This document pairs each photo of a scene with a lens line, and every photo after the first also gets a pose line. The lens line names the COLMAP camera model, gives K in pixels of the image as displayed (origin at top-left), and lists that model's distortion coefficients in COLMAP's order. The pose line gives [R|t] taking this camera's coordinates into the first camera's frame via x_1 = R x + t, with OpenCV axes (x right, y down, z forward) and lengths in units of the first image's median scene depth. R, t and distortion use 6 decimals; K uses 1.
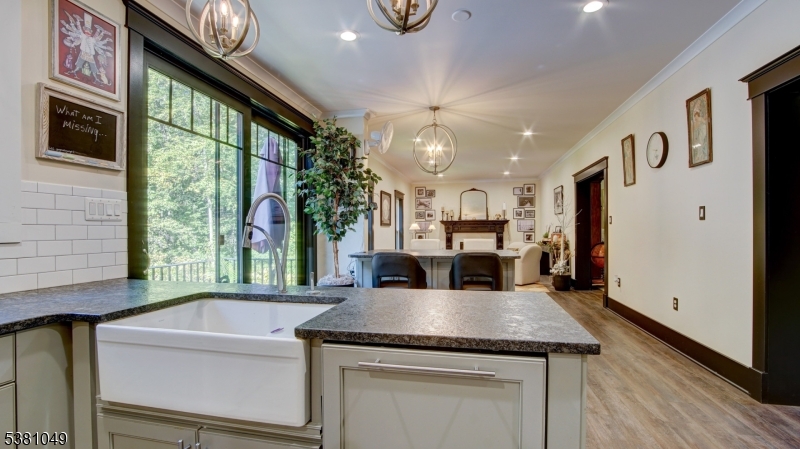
lens RADIAL K [[358.1, 0, 402.7], [0, 358.1, 230.7], [0, 0, 1]] dist [-0.037845, 0.009007]
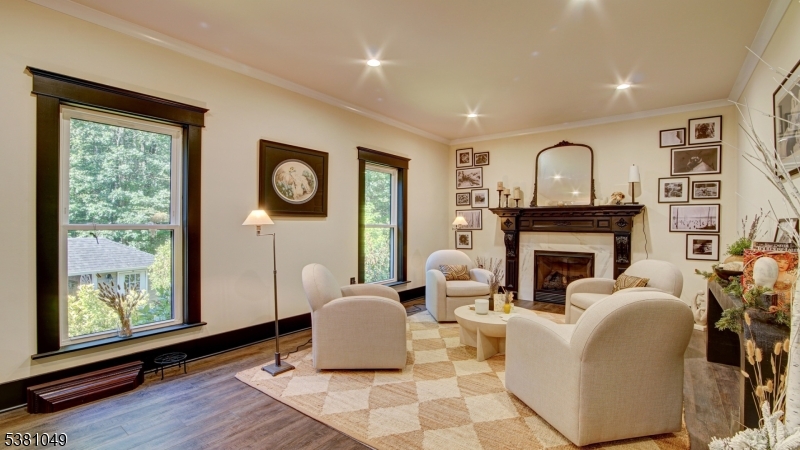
lens RADIAL K [[358.1, 0, 400.1], [0, 358.1, 226.8], [0, 0, 1]] dist [-0.037845, 0.009007]
pose [[0.899010, 0.014424, -0.437690, 0.637168], [-0.011516, 0.999890, 0.009298, -0.012383], [0.437776, -0.003319, 0.899078, 1.415154]]
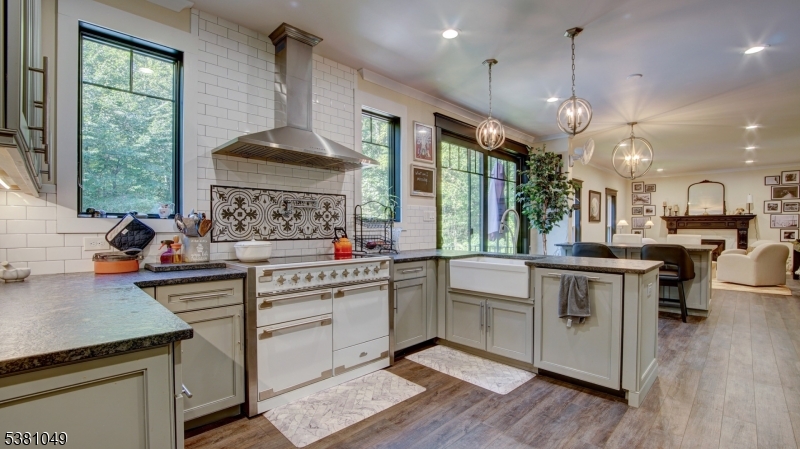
lens RADIAL K [[358.1, 0, 401.4], [0, 358.1, 231.8], [0, 0, 1]] dist [-0.037845, 0.009007]
pose [[0.838099, 0.011436, -0.545399, 0.108888], [-0.003177, 0.999866, 0.016084, 0.001251], [0.545509, -0.011748, 0.838023, -0.499112]]
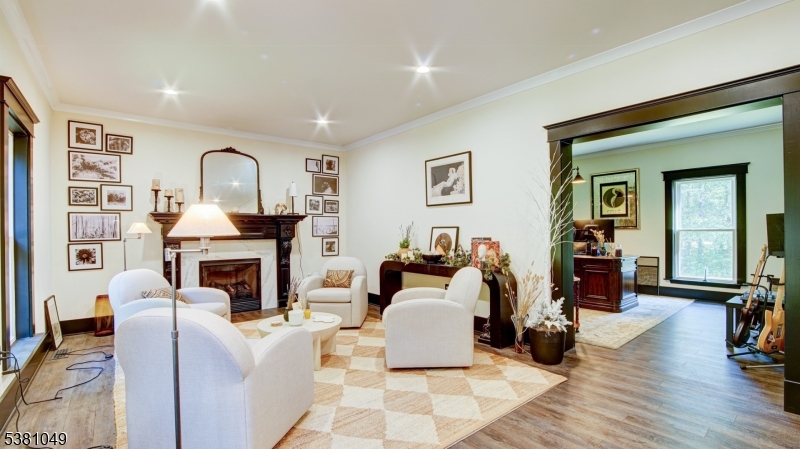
lens RADIAL K [[358.1, 0, 404.2], [0, 358.1, 230.3], [0, 0, 1]] dist [-0.037845, 0.009007]
pose [[0.627536, 0.002016, 0.778585, -0.078758], [0.005946, 0.999955, -0.007382, -0.008086], [-0.778565, 0.009262, 0.627496, 1.572951]]
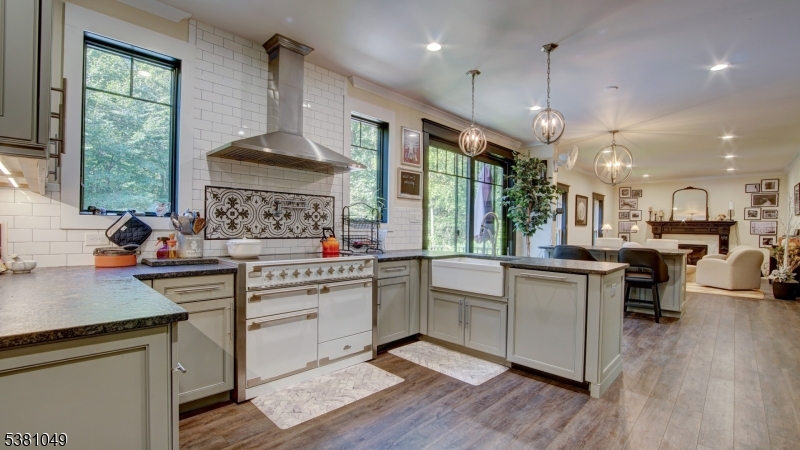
lens RADIAL K [[358.1, 0, 401.7], [0, 358.1, 232.0], [0, 0, 1]] dist [-0.037845, 0.009007]
pose [[0.845787, 0.024094, -0.532976, 0.157452], [-0.018886, 0.999706, 0.015223, -0.000584], [0.533186, -0.002809, 0.845993, -0.525783]]
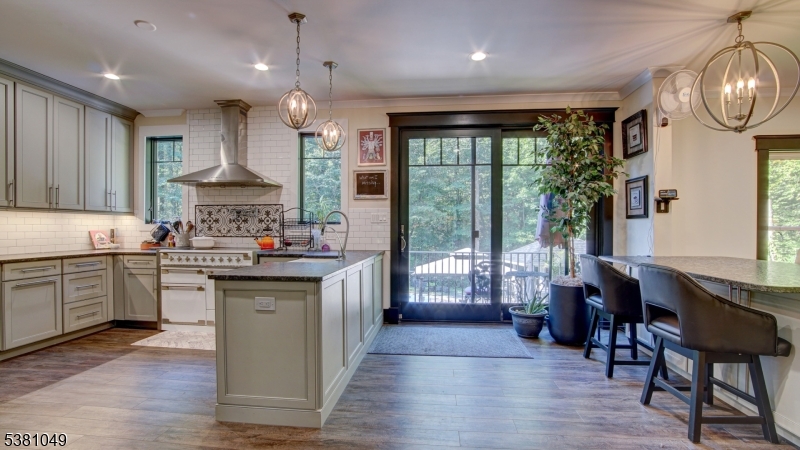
lens RADIAL K [[358.1, 0, 400.3], [0, 358.1, 232.8], [0, 0, 1]] dist [-0.037845, 0.009007]
pose [[0.096786, 0.019838, -0.995108, 0.737234], [-0.002161, 0.999803, 0.019722, -0.006219], [0.995303, 0.000242, 0.096809, 0.492024]]
